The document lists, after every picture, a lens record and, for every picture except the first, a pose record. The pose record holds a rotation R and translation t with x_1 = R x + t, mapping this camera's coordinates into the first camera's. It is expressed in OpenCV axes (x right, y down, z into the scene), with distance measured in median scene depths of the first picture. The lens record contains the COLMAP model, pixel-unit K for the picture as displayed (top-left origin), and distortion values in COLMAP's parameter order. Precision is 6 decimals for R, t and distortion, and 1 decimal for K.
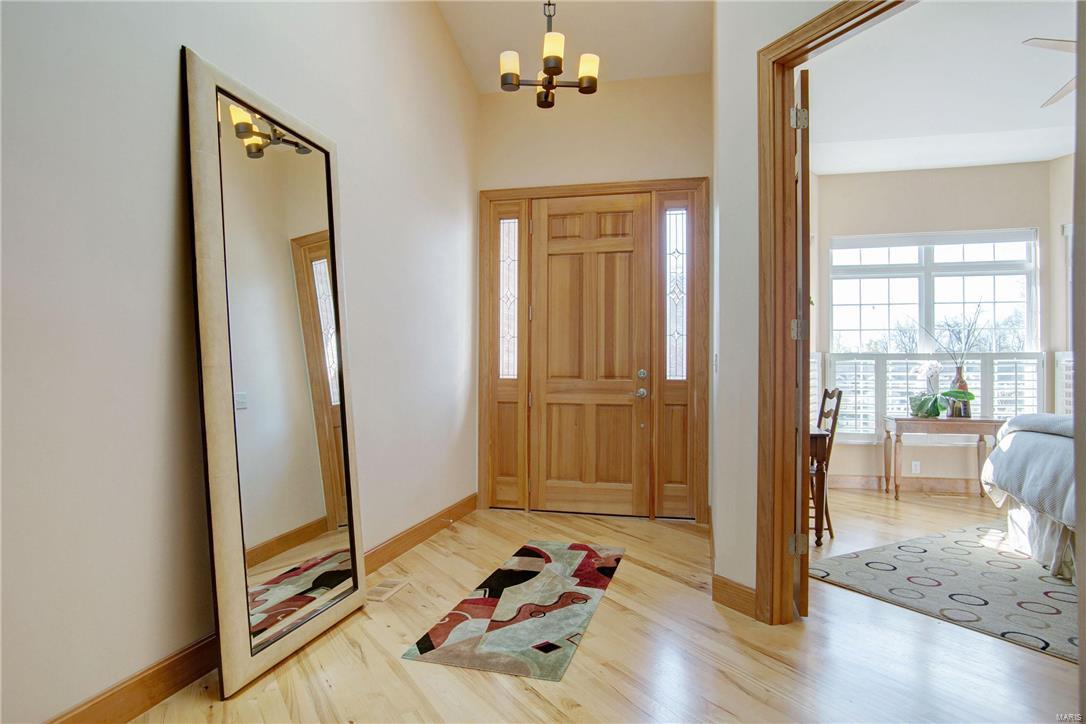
lens RADIAL K [[636.9, 0, 539.3], [0, 636.9, 367.6], [0, 0, 1]] dist [-0.065271, 0.039906]
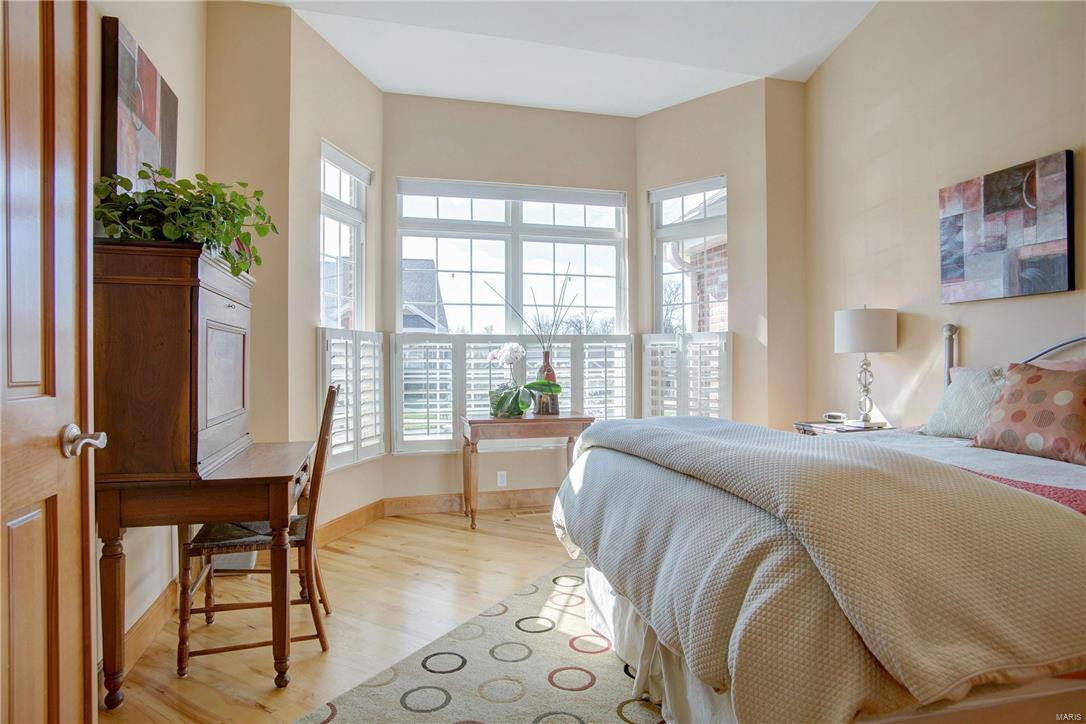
lens RADIAL K [[609.1, 0, 543.0], [0, 609.1, 362.0], [0, 0, 1]] dist [-0.079671, 0.032949]
pose [[0.862667, -0.007710, 0.505714, 0.274214], [0.003571, 0.999952, 0.009153, 0.005069], [-0.505760, -0.006090, 0.862653, 0.327810]]
